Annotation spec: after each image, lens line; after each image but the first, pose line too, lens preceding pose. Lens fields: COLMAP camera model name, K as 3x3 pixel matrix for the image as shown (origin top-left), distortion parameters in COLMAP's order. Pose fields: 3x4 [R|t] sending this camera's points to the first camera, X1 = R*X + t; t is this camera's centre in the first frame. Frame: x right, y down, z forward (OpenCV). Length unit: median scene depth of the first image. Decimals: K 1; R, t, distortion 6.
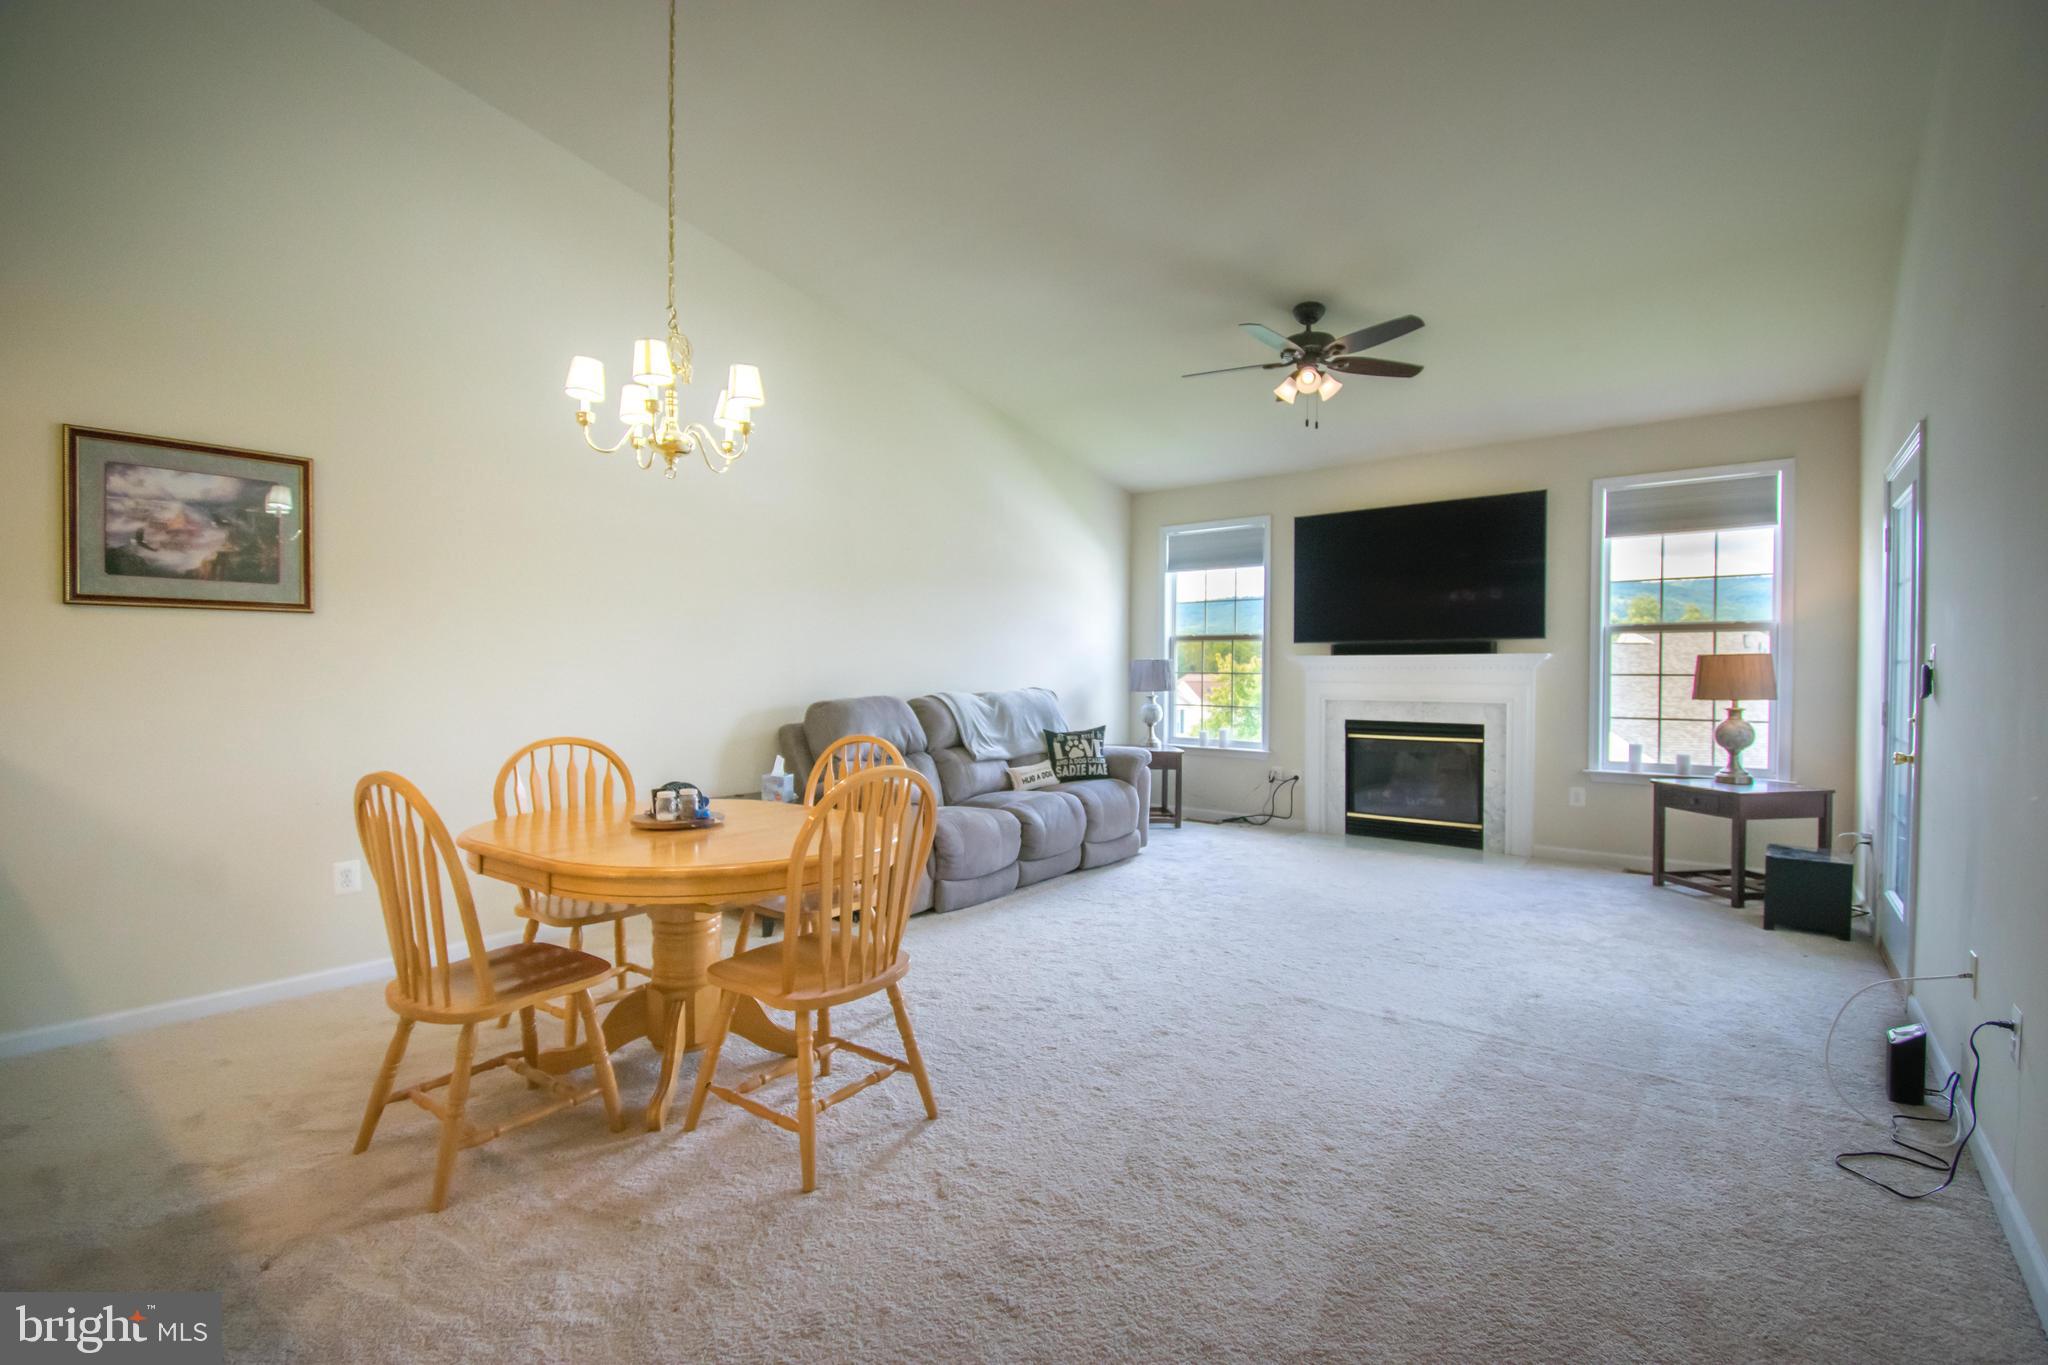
lens RADIAL K [[918.1, 0, 1024.0], [0, 918.1, 682.5], [0, 0, 1]] dist [0.020462, -0.024938]
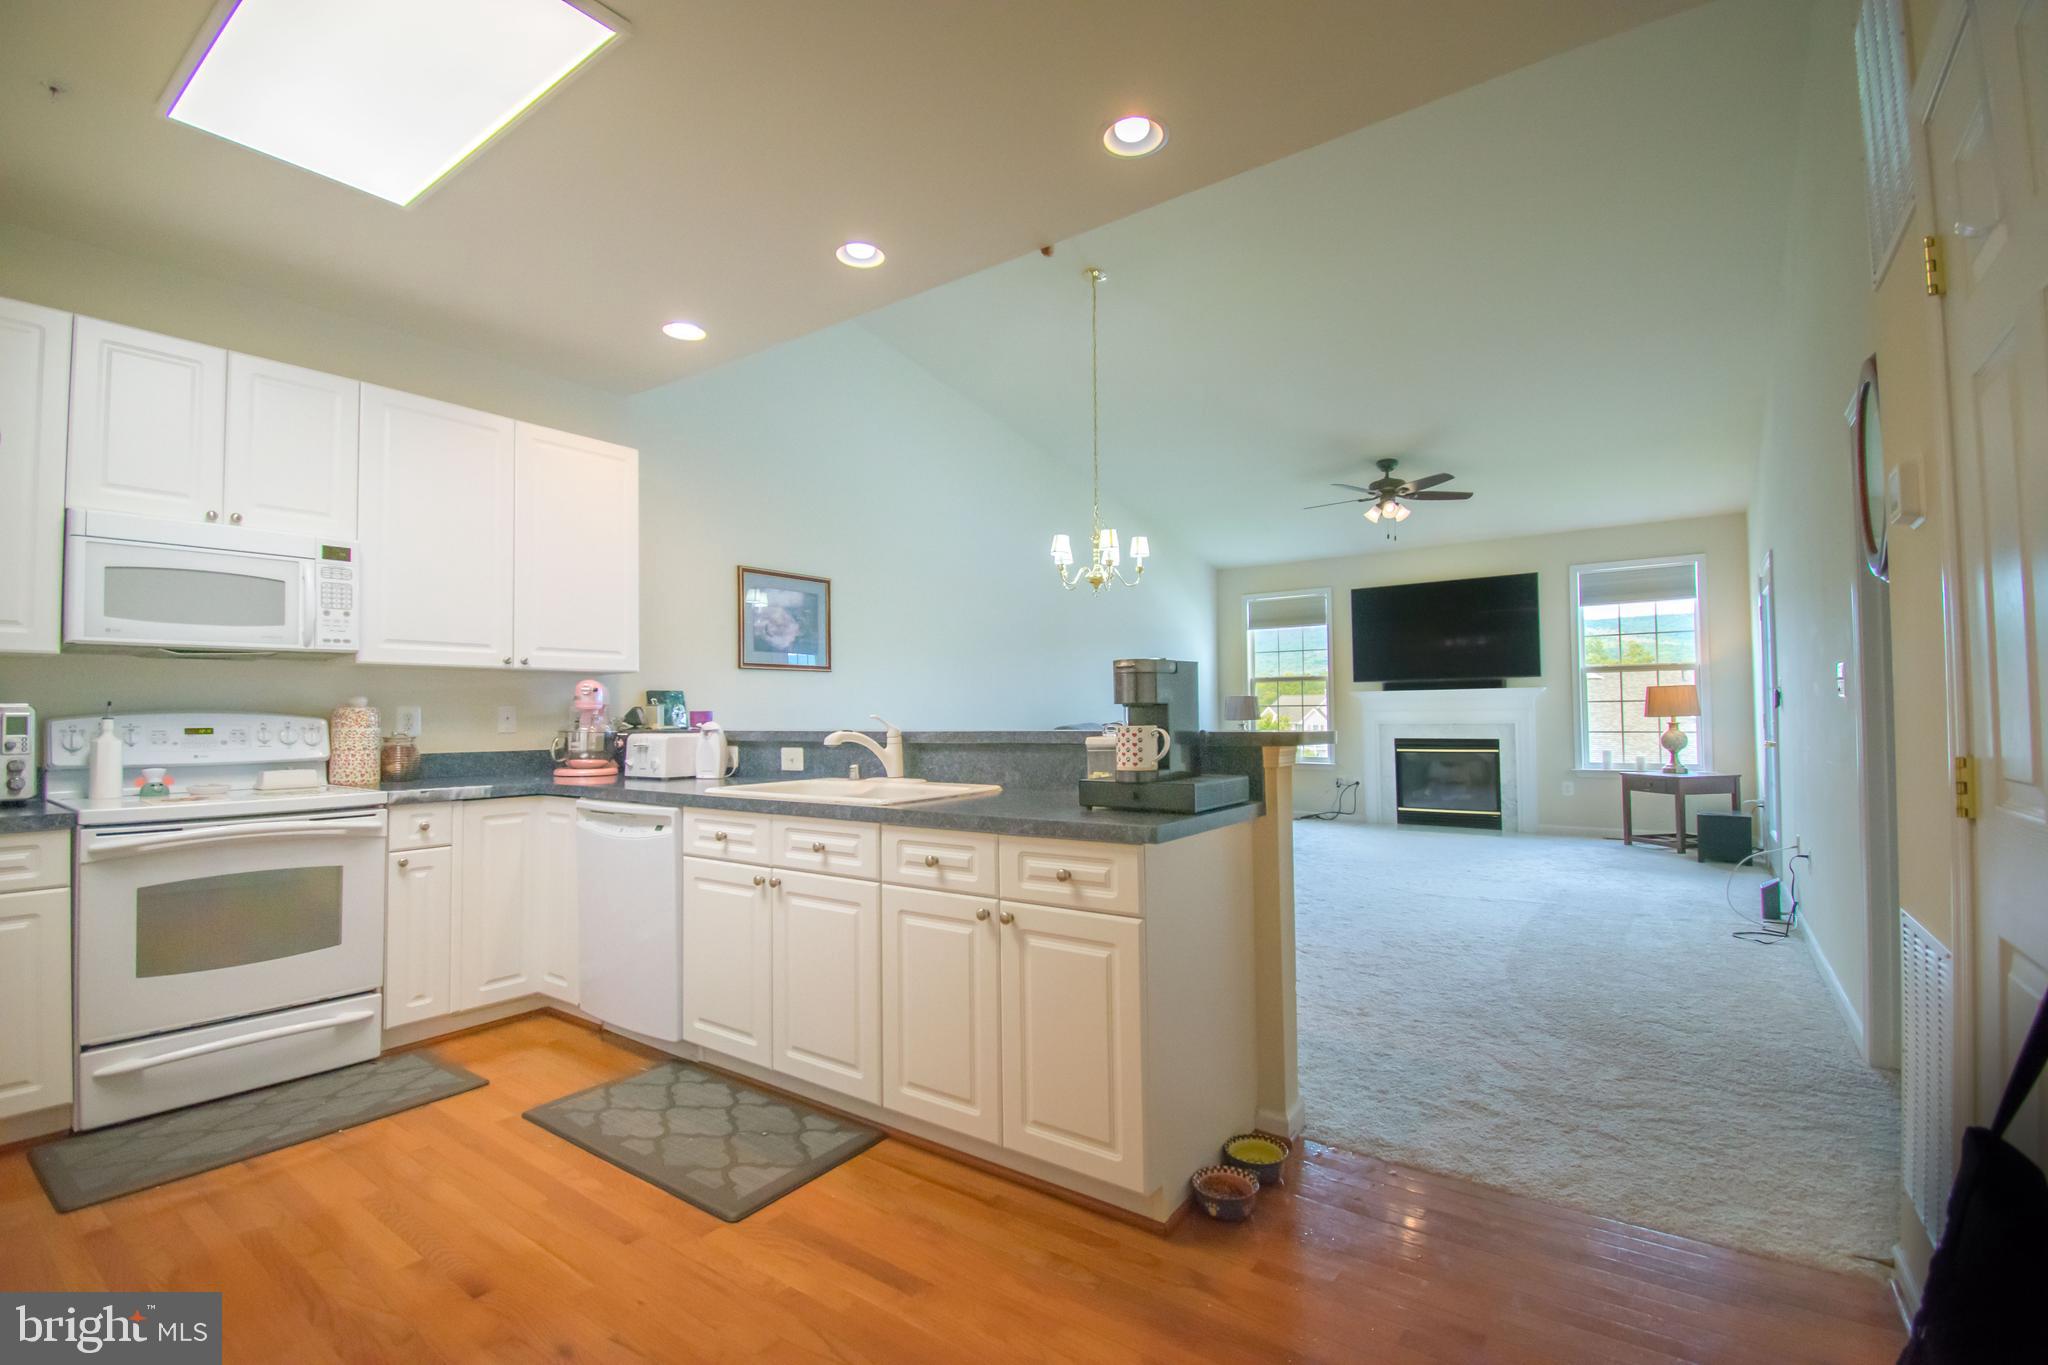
lens RADIAL K [[901.0, 0, 1034.5], [0, 901.0, 679.6], [0, 0, 1]] dist [0.024198, -0.027983]
pose [[0.999097, -0.013021, 0.040446, -0.303806], [0.015011, 0.998672, -0.049290, 0.015555], [-0.039751, 0.049853, 0.997965, -0.403977]]
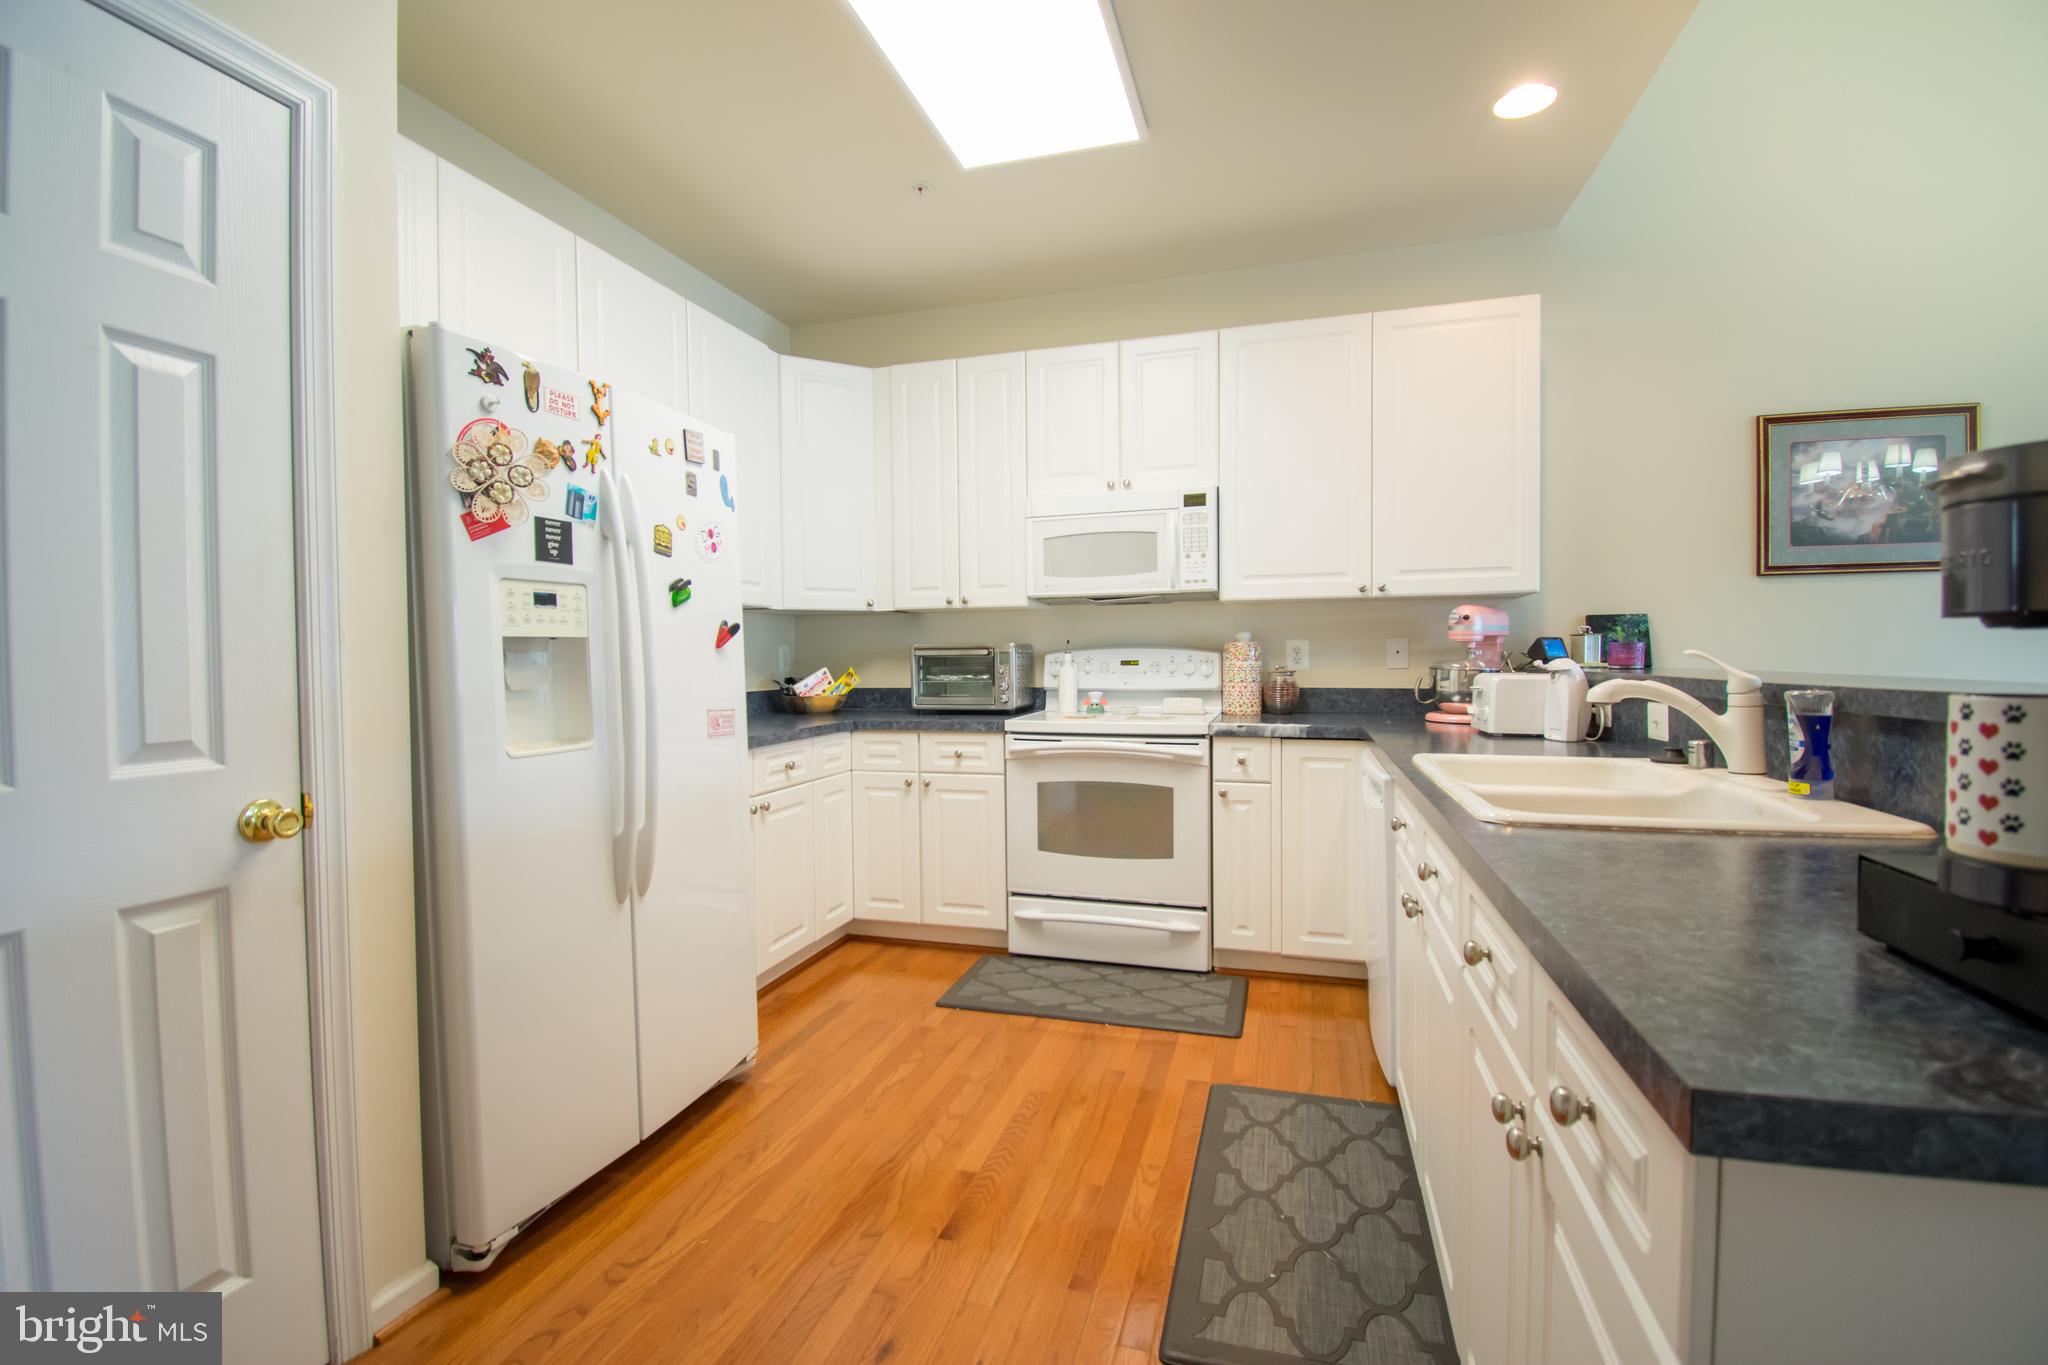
lens RADIAL K [[901.0, 0, 1034.5], [0, 901.0, 679.6], [0, 0, 1]] dist [0.024198, -0.027983]
pose [[0.358439, 0.016275, -0.933411, -0.177188], [-0.001187, 0.999855, 0.016977, 0.013248], [0.933552, -0.004977, 0.358407, -0.130903]]
